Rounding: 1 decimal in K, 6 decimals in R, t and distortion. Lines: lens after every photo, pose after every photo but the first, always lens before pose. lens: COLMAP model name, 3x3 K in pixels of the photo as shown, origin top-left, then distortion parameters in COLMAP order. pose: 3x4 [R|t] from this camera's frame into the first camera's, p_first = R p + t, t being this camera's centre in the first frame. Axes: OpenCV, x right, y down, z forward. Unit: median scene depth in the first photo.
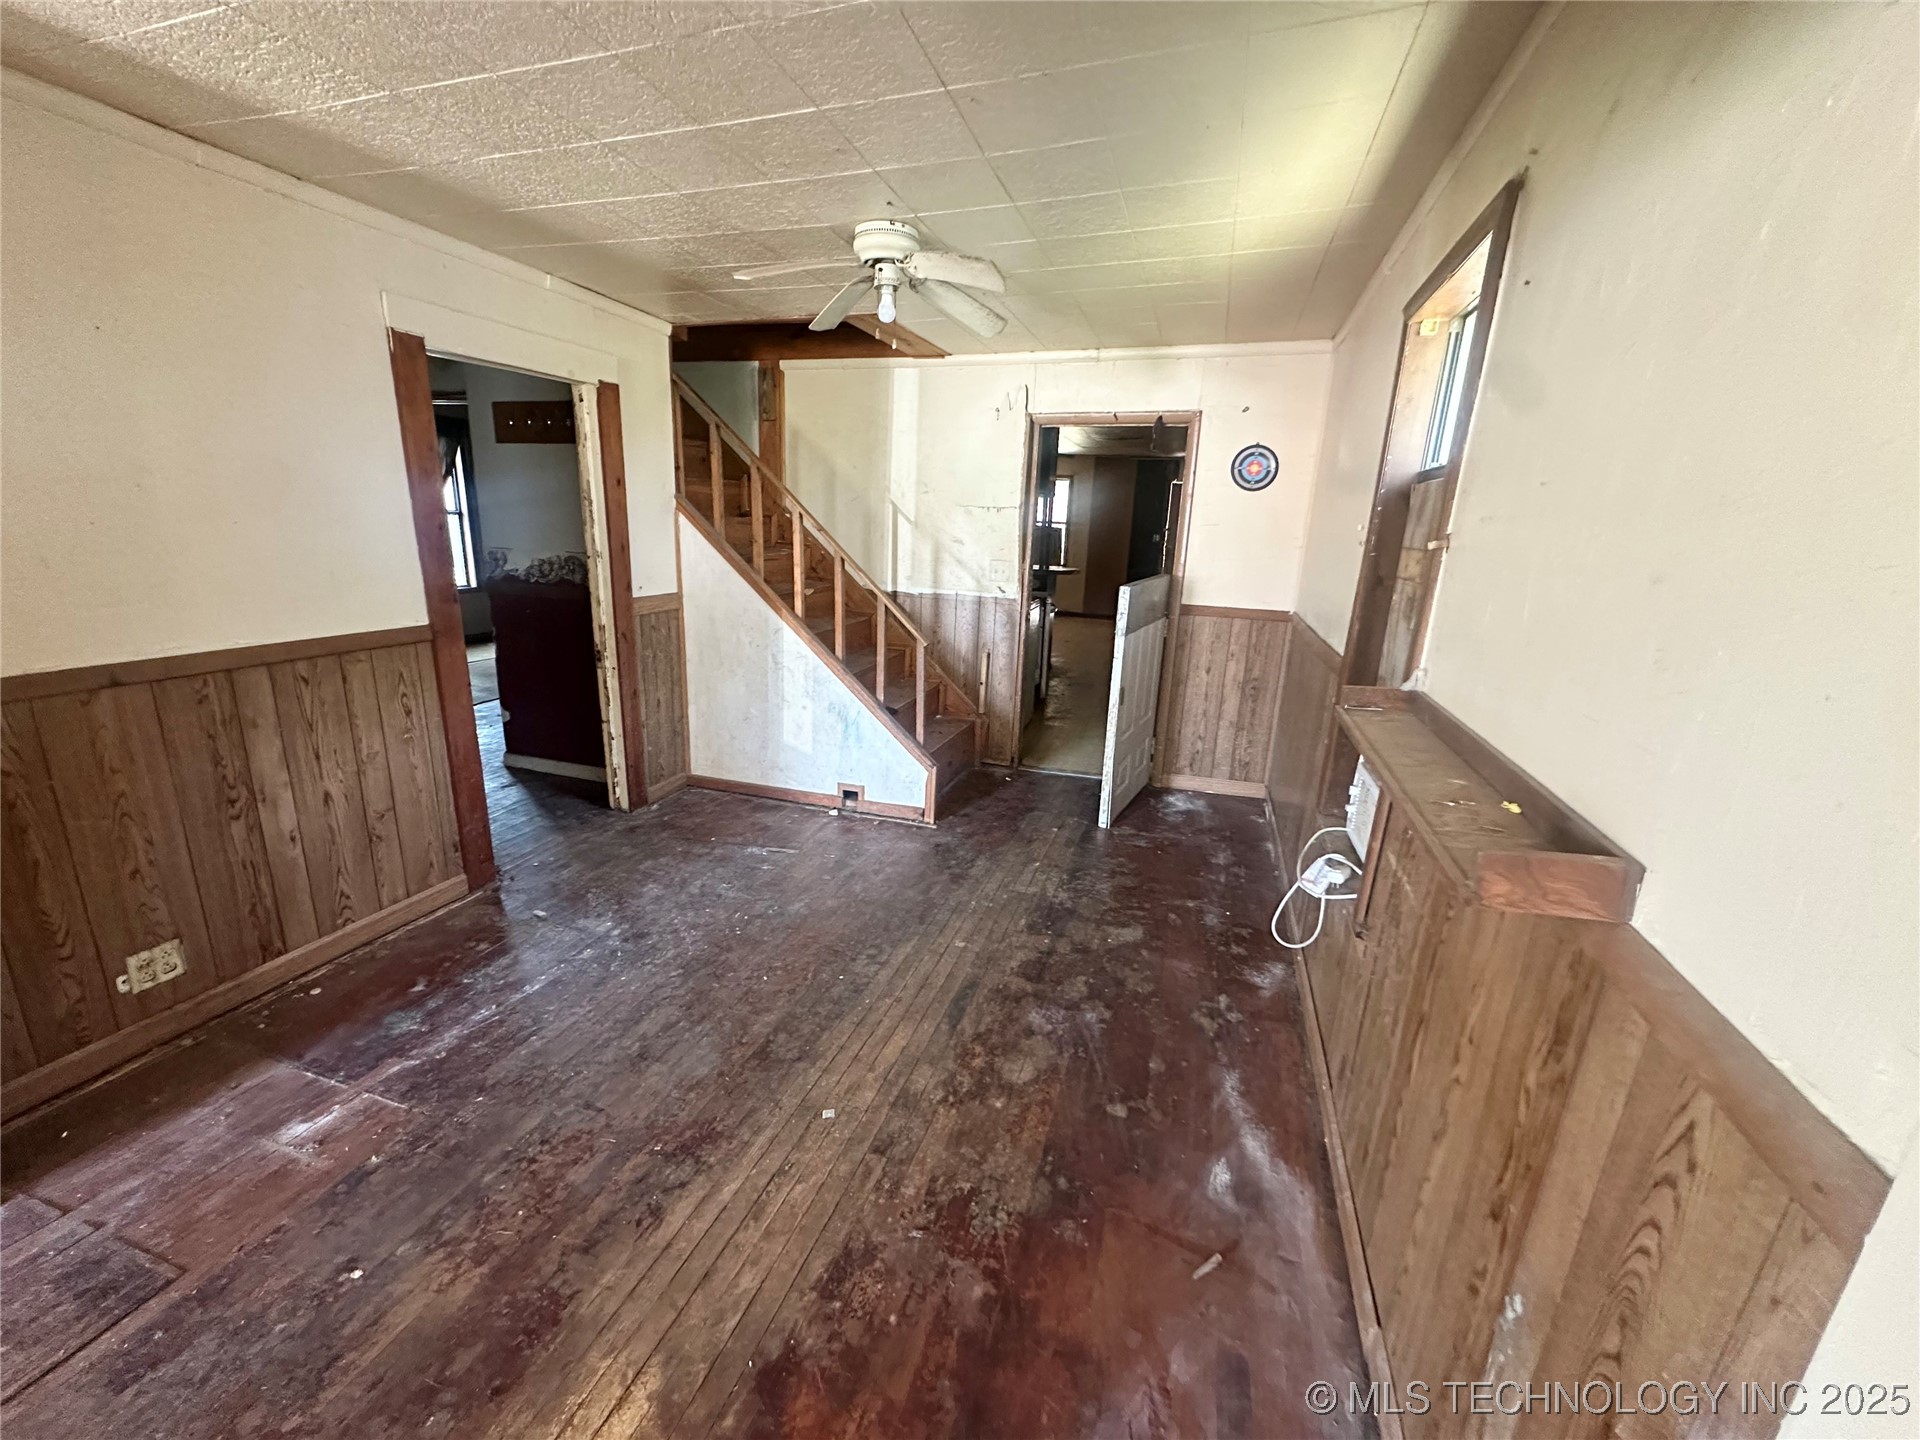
lens RADIAL K [[769.4, 0, 950.3], [0, 769.4, 719.4], [0, 0, 1]] dist [-0.003367, 0.000064]
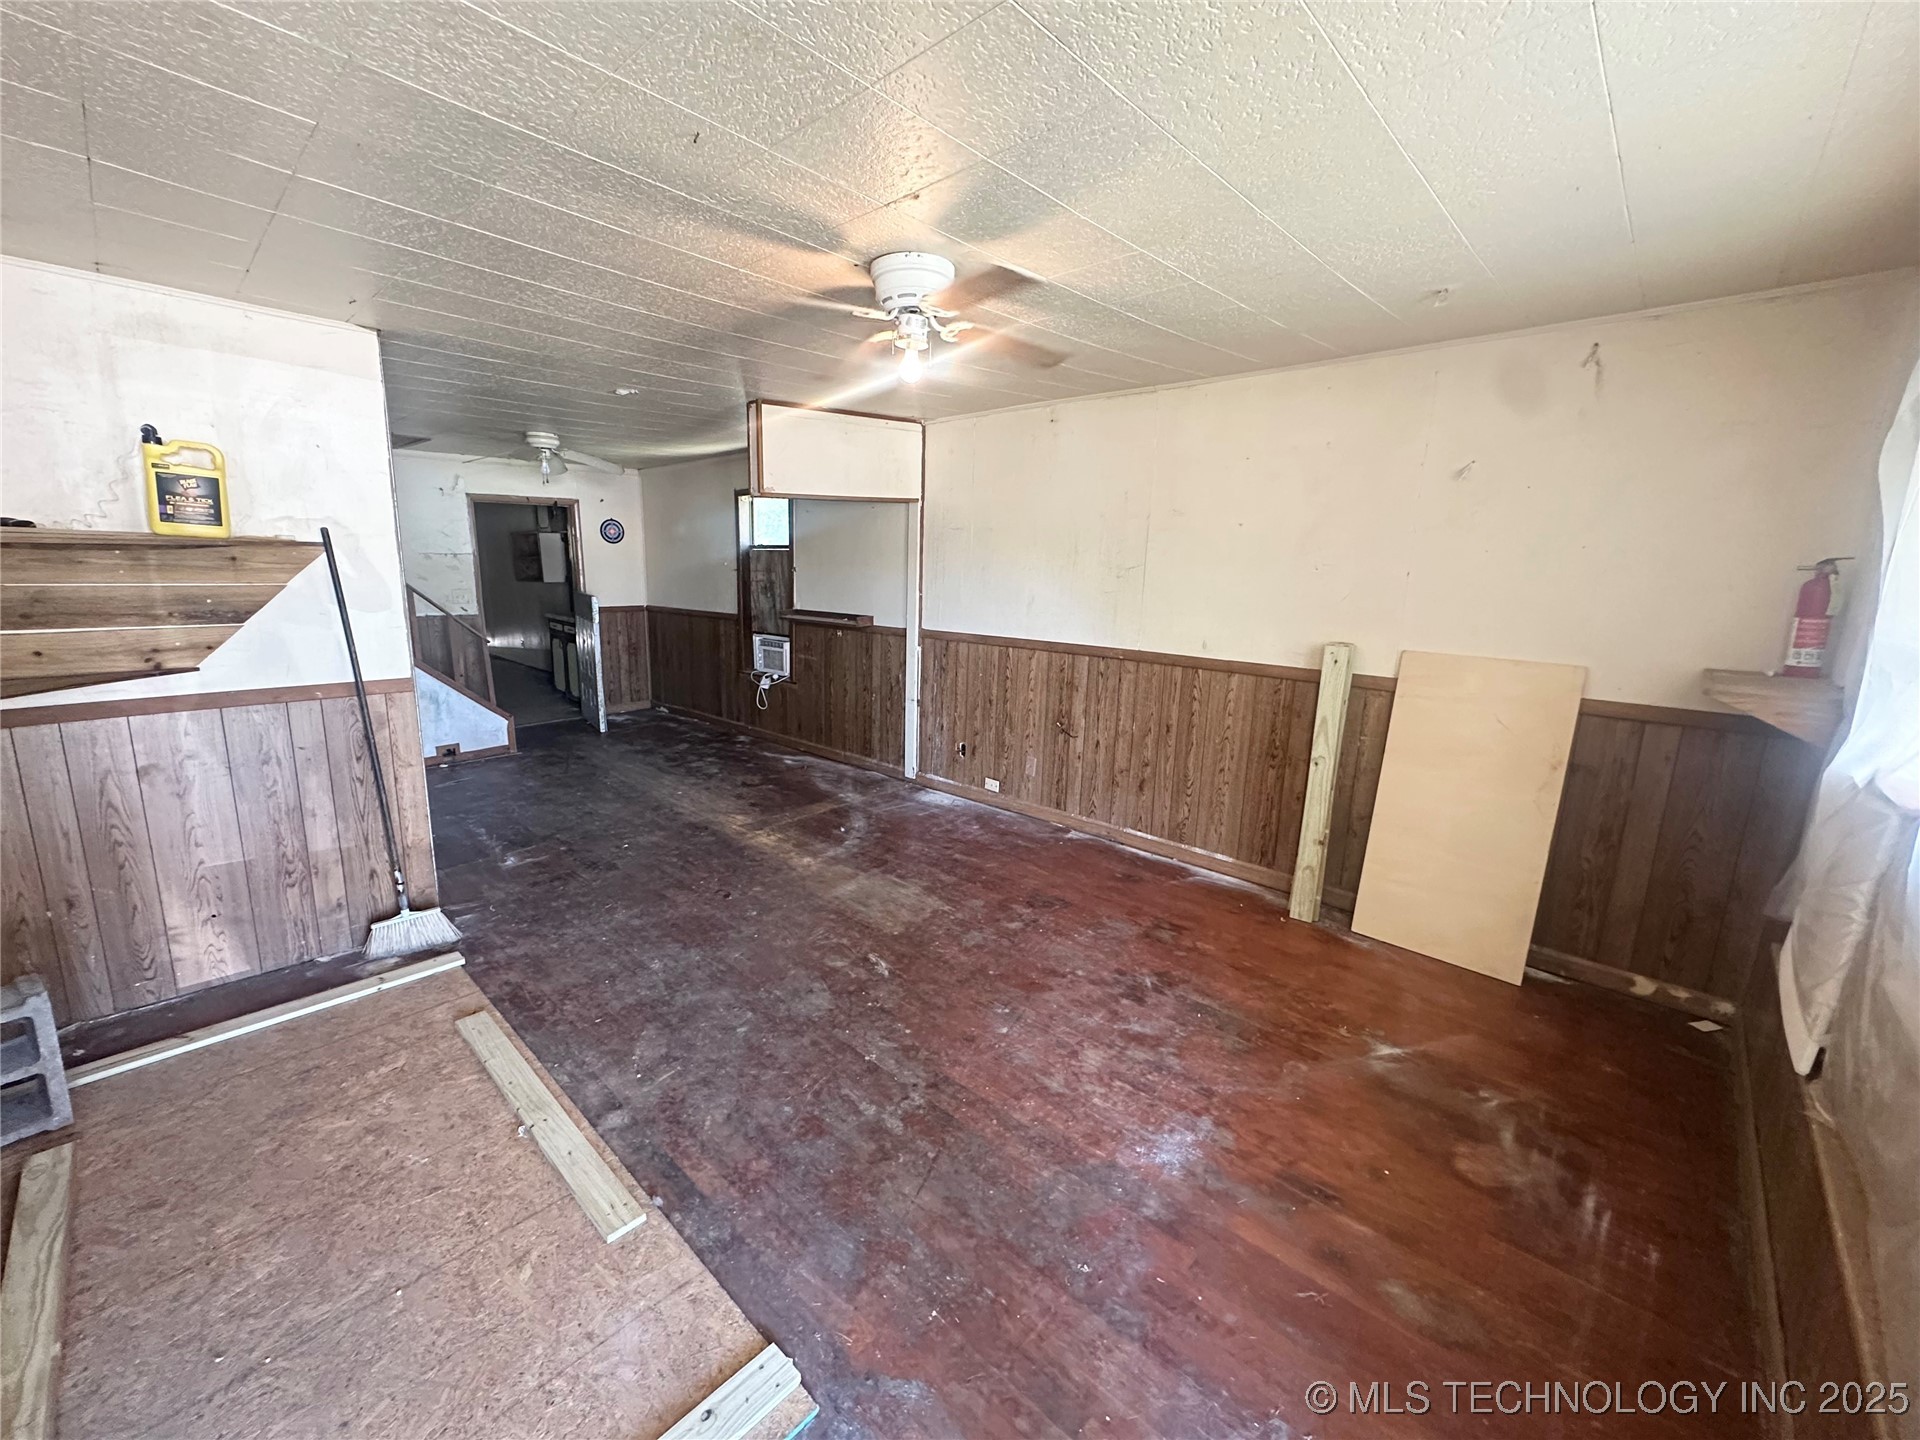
lens RADIAL K [[769.4, 0, 958.7], [0, 769.4, 715.6], [0, 0, 1]] dist [-0.003367, 0.000064]
pose [[0.424967, -0.205059, 0.881677, -1.908141], [0.227880, 0.966870, 0.115035, 0.163026], [-0.876056, 0.152031, 0.457617, -1.022898]]
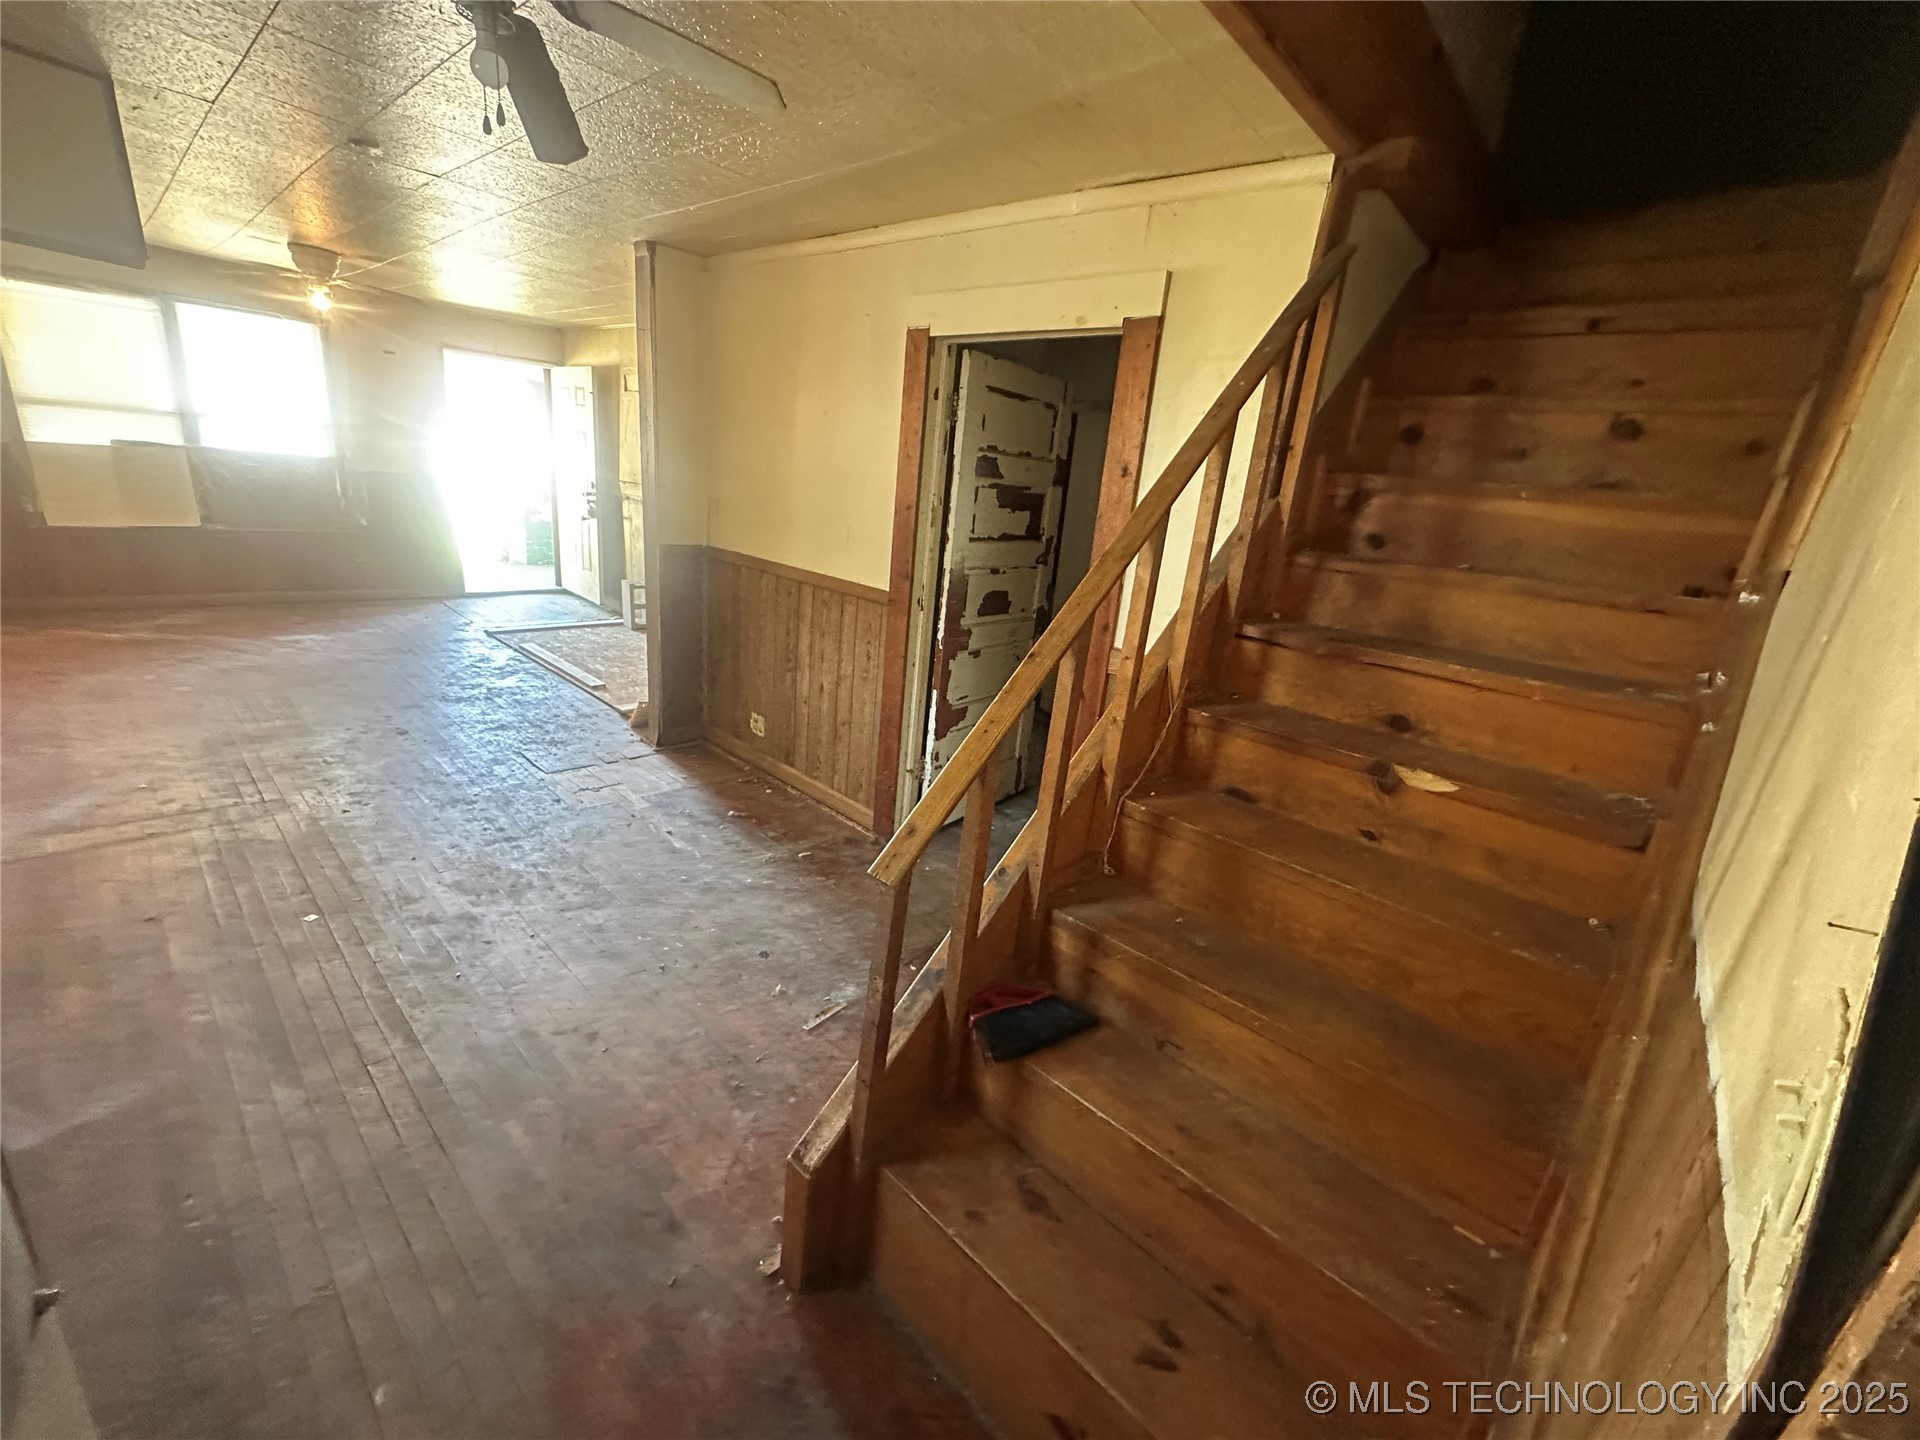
lens RADIAL K [[769.4, 0, 957.8], [0, 769.4, 716.9], [0, 0, 1]] dist [-0.003367, 0.000064]
pose [[-0.395685, 0.198763, -0.896619, 0.356462], [-0.346864, 0.871643, 0.346300, -0.416622], [0.850364, 0.448031, -0.275952, 1.582582]]
